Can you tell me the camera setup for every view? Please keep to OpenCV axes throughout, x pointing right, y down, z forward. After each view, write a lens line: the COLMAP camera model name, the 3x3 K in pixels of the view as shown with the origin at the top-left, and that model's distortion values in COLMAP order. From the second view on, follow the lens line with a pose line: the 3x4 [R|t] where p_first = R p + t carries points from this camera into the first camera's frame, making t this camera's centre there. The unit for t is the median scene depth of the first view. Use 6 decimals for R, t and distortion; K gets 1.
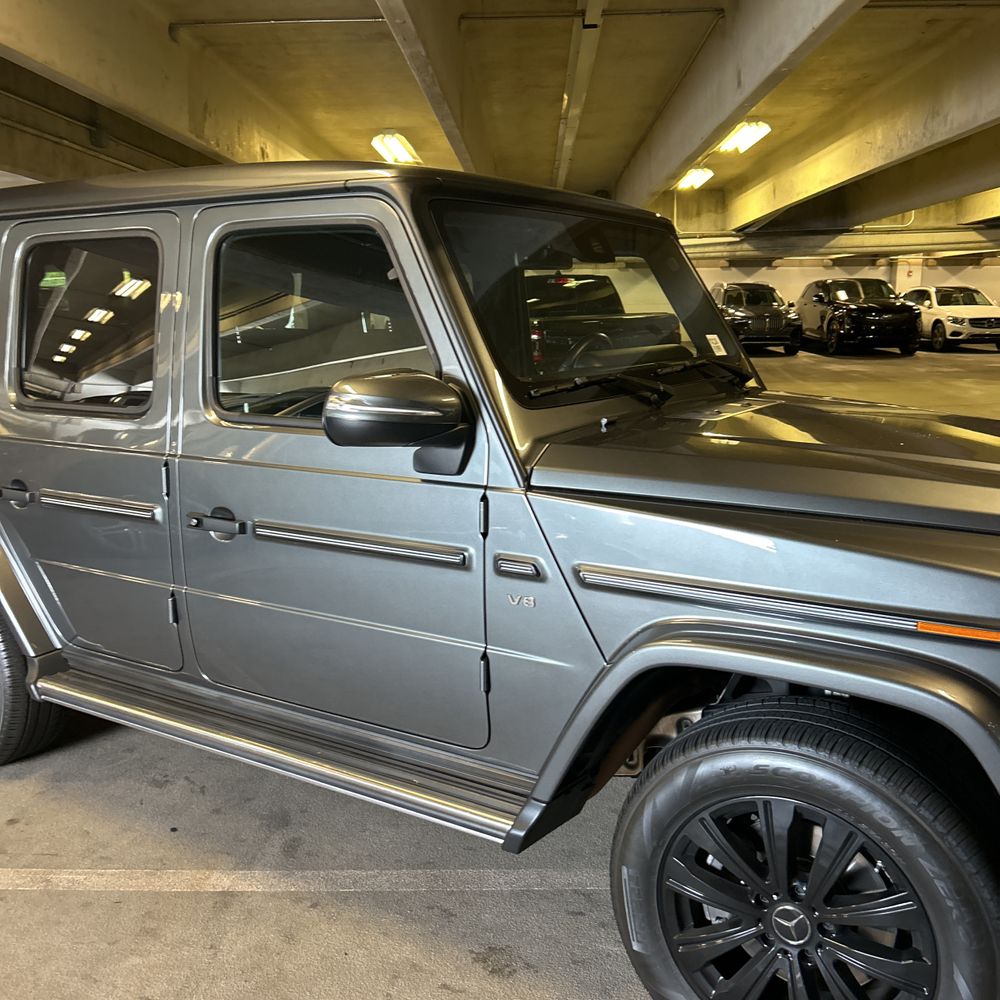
lens RADIAL K [[999.8, 0, 505.5], [0, 999.8, 496.4], [0, 0, 1]] dist [0.018419, 0.000000]
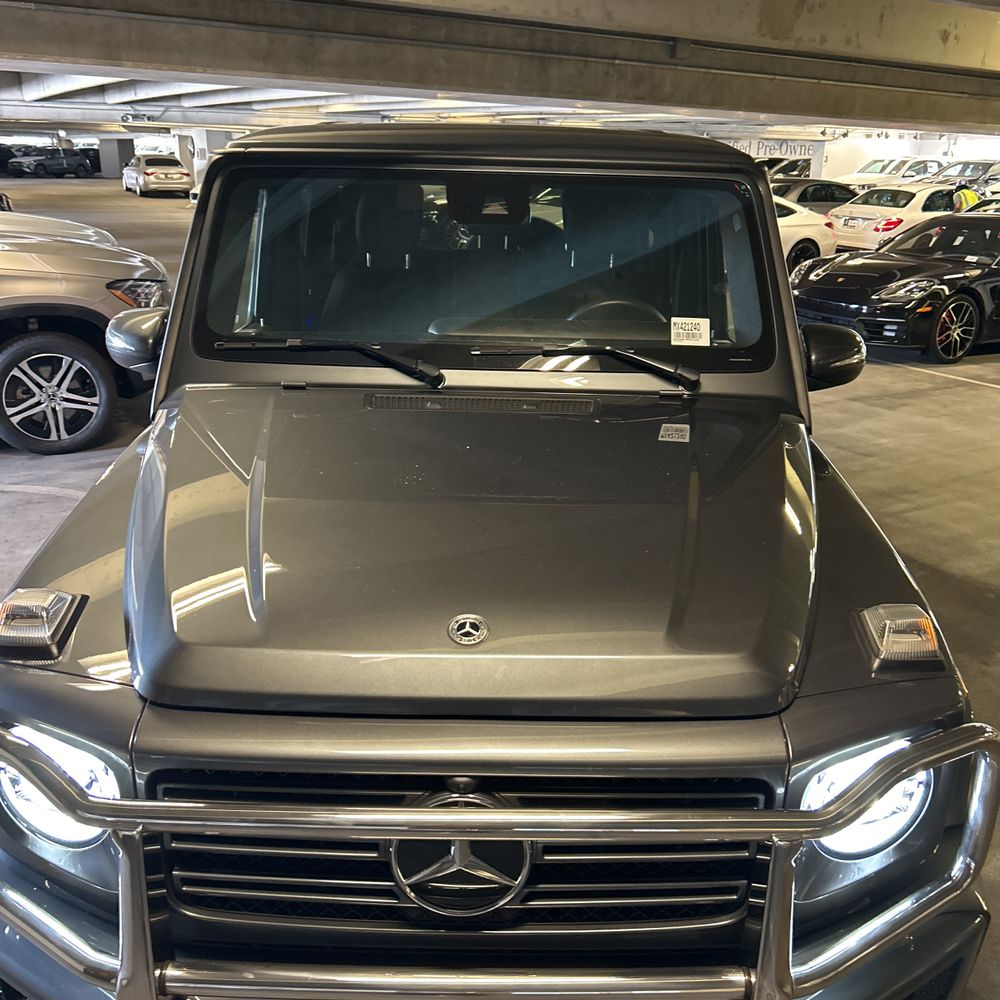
lens RADIAL K [[999.8, 0, 502.4], [0, 999.8, 500.4], [0, 0, 1]] dist [0.018419, 0.000000]
pose [[0.529431, 0.293136, -0.796099, 0.491664], [-0.187994, 0.955614, 0.226850, -0.107108], [0.827261, 0.029560, 0.561039, 0.260509]]
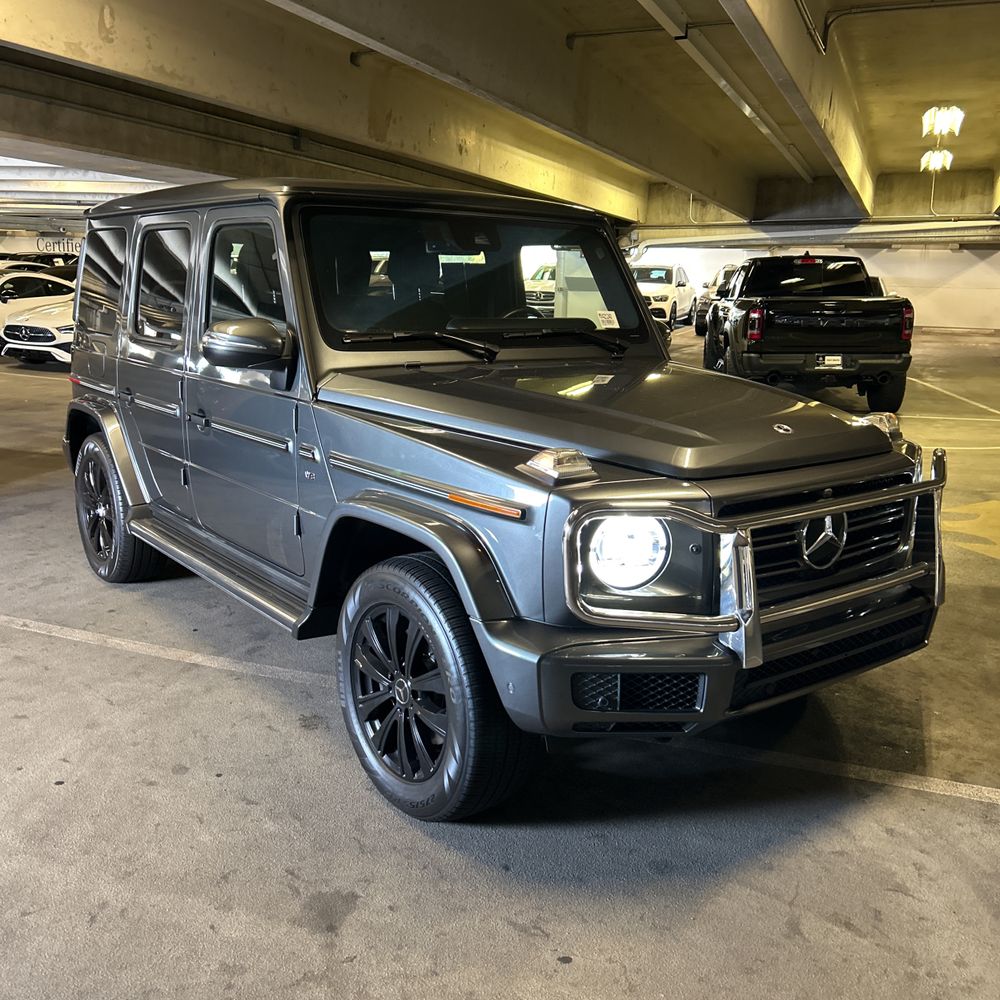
lens RADIAL K [[999.8, 0, 508.0], [0, 999.8, 507.0], [0, 0, 1]] dist [0.018419, 0.000000]
pose [[0.939134, 0.103414, -0.327618, 0.318348], [-0.092816, 0.994532, 0.047866, 0.020601], [0.330777, -0.014544, 0.943597, -0.134895]]
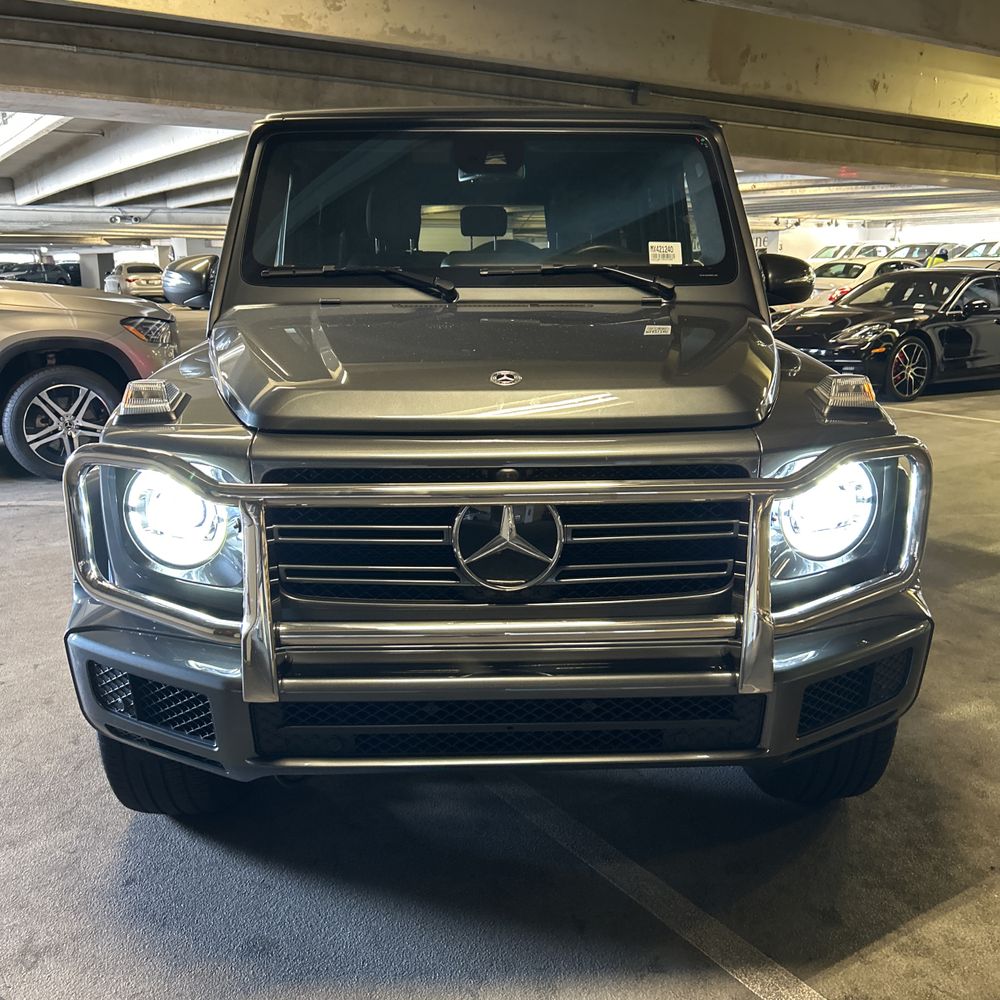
lens RADIAL K [[999.8, 0, 499.8], [0, 999.8, 497.5], [0, 0, 1]] dist [0.018419, 0.000000]
pose [[0.553962, 0.191709, -0.810169, 0.568656], [-0.159739, 0.979522, 0.122560, -0.009821], [0.817074, 0.061522, 0.573242, 0.208449]]
